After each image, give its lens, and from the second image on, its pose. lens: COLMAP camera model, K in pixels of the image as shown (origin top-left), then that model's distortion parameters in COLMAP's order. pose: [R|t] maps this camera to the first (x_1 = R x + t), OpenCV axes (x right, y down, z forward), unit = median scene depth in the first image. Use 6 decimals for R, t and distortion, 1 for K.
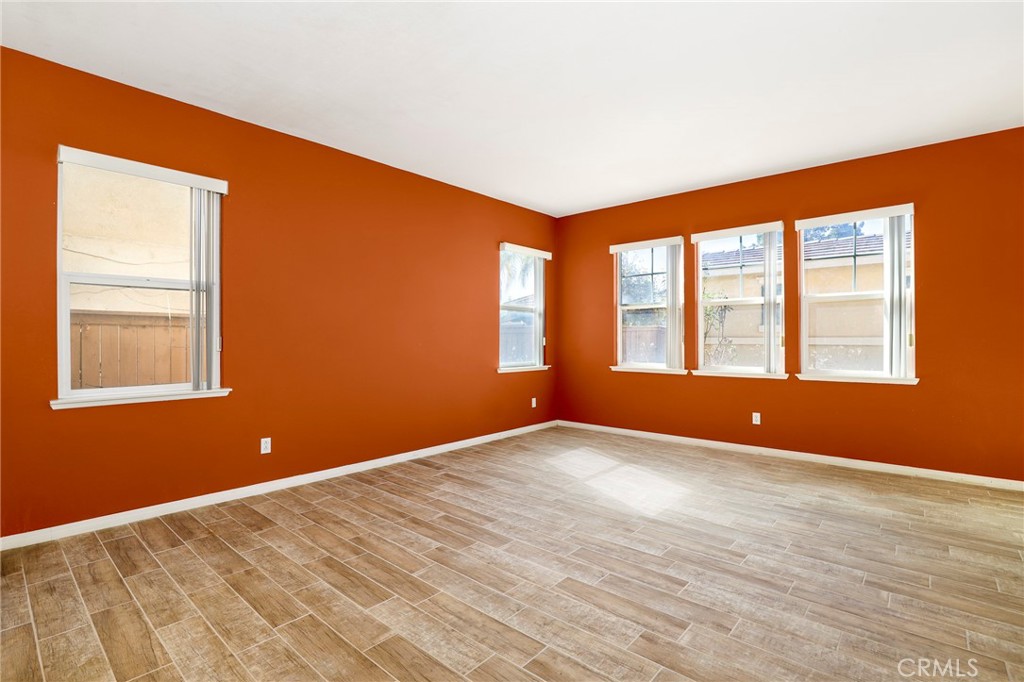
lens RADIAL K [[480.2, 0, 516.1], [0, 480.2, 339.8], [0, 0, 1]] dist [-0.024830, 0.000999]
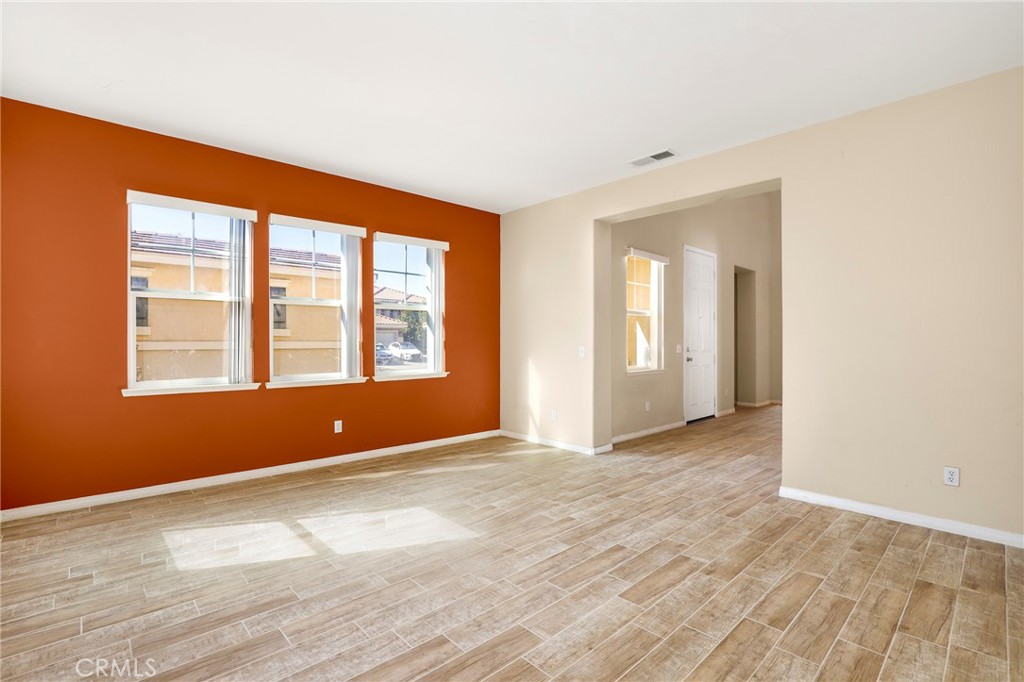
lens RADIAL K [[480.2, 0, 516.1], [0, 480.2, 339.8], [0, 0, 1]] dist [-0.024830, 0.000999]
pose [[0.087968, 0.003569, 0.996117, -0.770300], [-0.000177, 0.999994, -0.003568, -0.012759], [-0.996123, 0.000138, 0.087968, 0.997104]]
